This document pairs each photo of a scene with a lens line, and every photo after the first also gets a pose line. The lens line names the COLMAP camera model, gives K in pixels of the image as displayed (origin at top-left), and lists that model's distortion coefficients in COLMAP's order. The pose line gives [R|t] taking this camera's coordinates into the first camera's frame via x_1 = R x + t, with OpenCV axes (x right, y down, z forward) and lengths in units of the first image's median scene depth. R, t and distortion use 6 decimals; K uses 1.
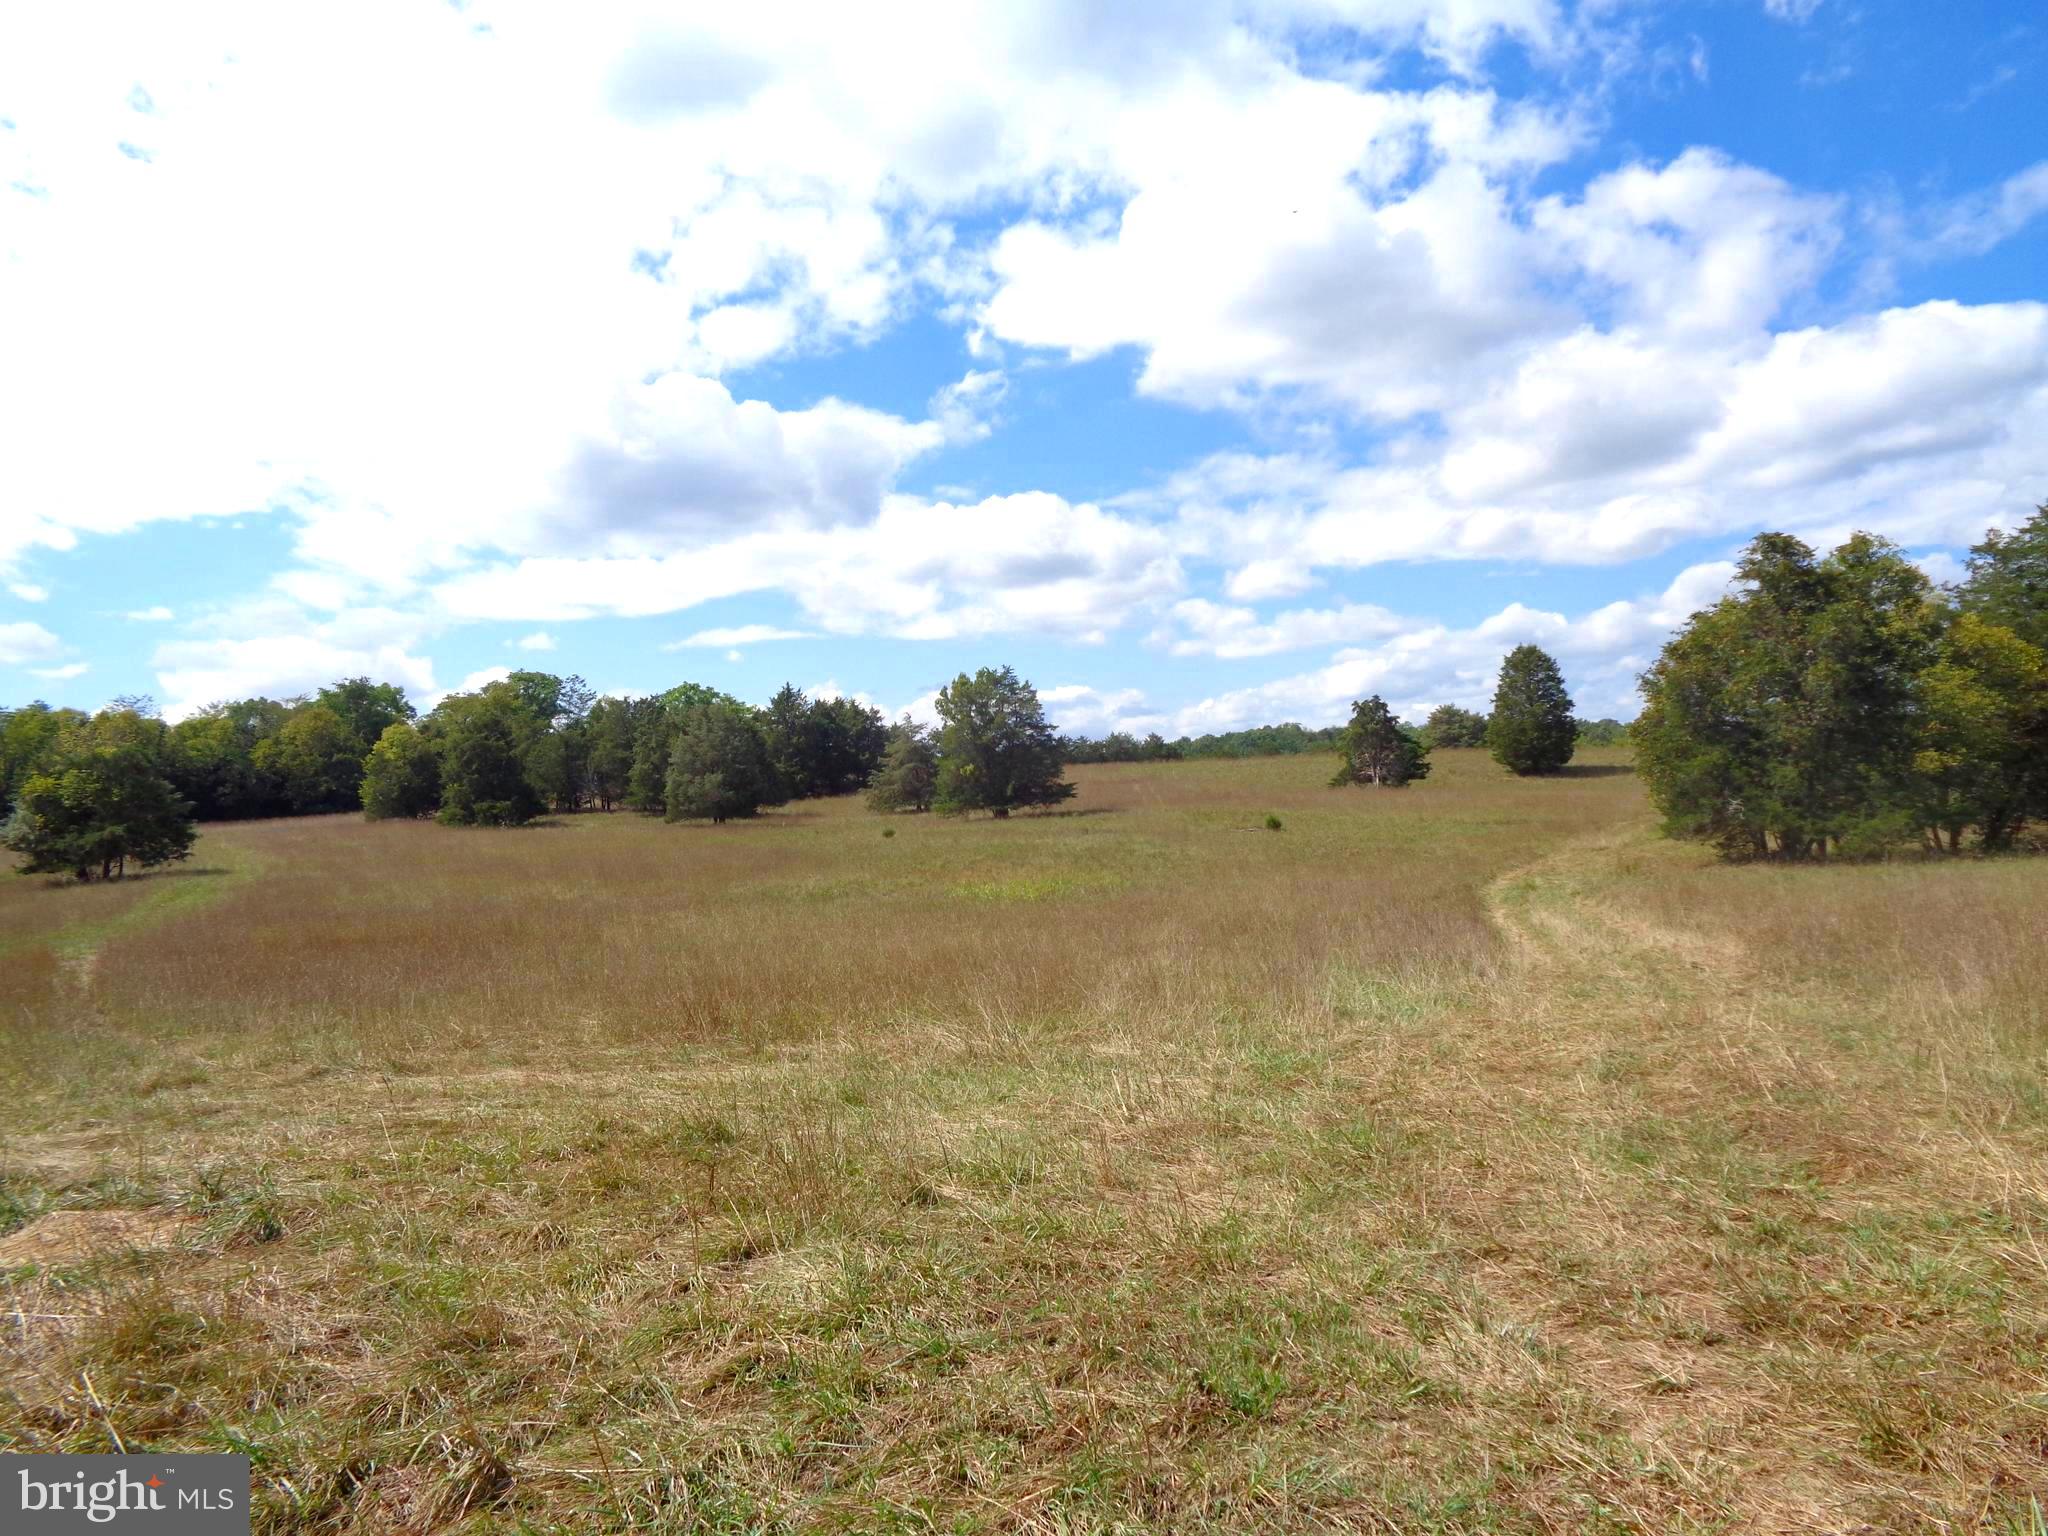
lens RADIAL K [[1512.4, 0, 1023.4], [0, 1512.4, 768.5], [0, 0, 1]] dist [0.008834, 0.005577]
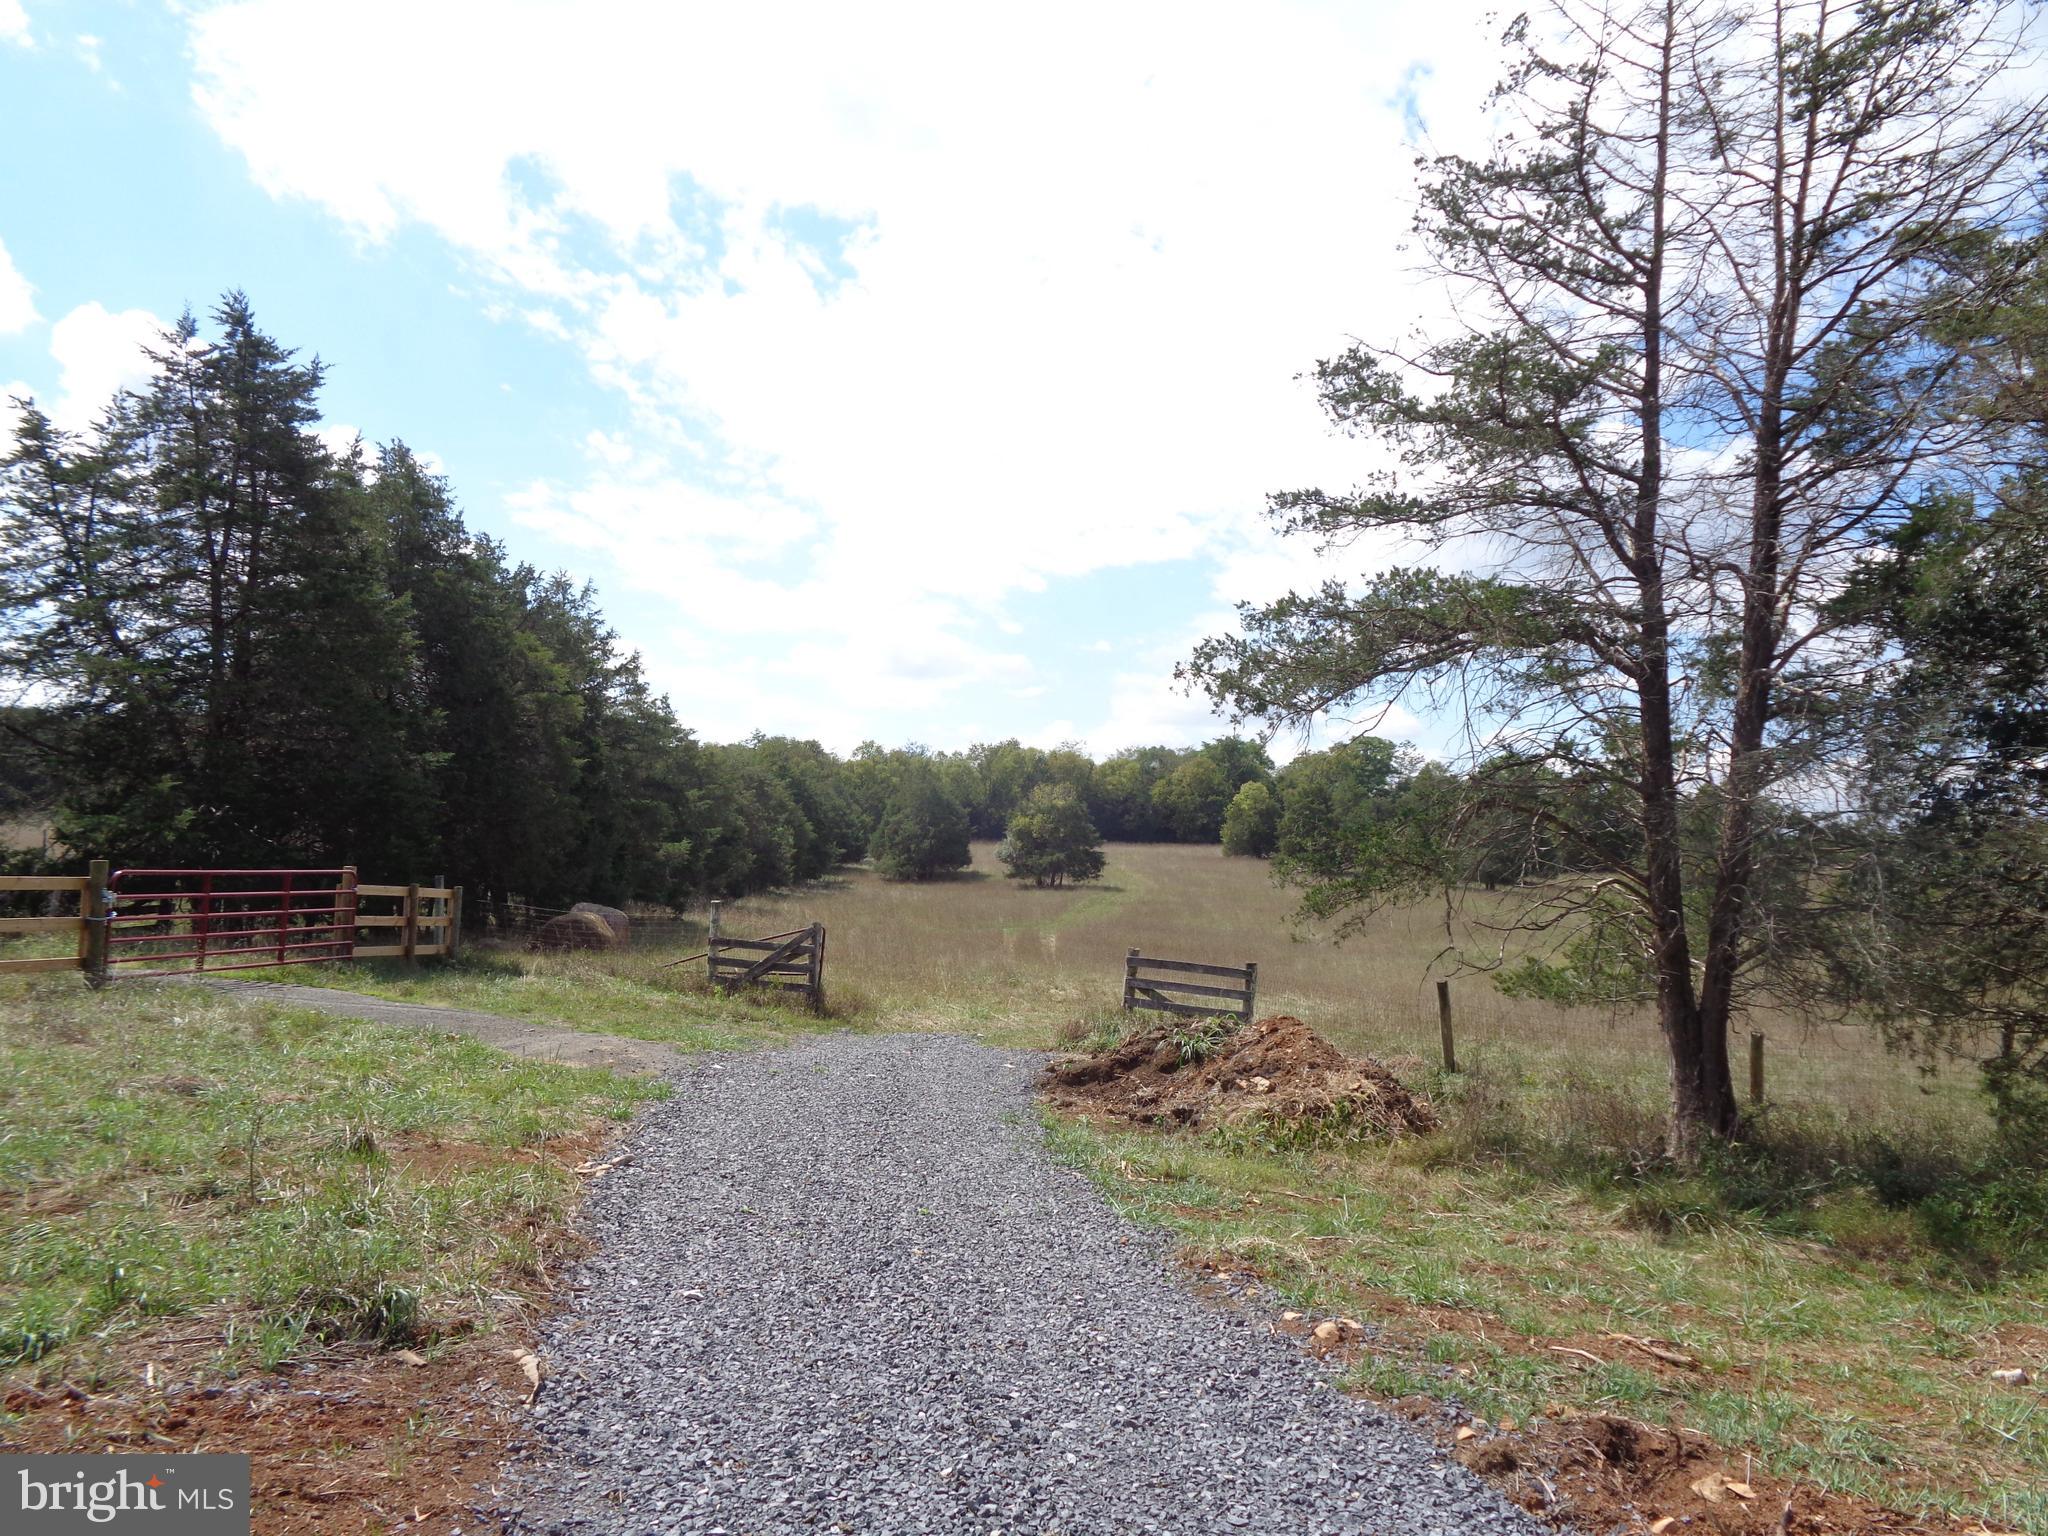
lens RADIAL K [[1512.4, 0, 1023.8], [0, 1512.4, 768.4], [0, 0, 1]] dist [0.008834, 0.005577]
pose [[0.844637, 0.071498, -0.530543, 0.075288], [-0.083861, 0.996477, 0.000781, -0.019796], [0.528729, 0.043832, 0.847658, -0.137001]]
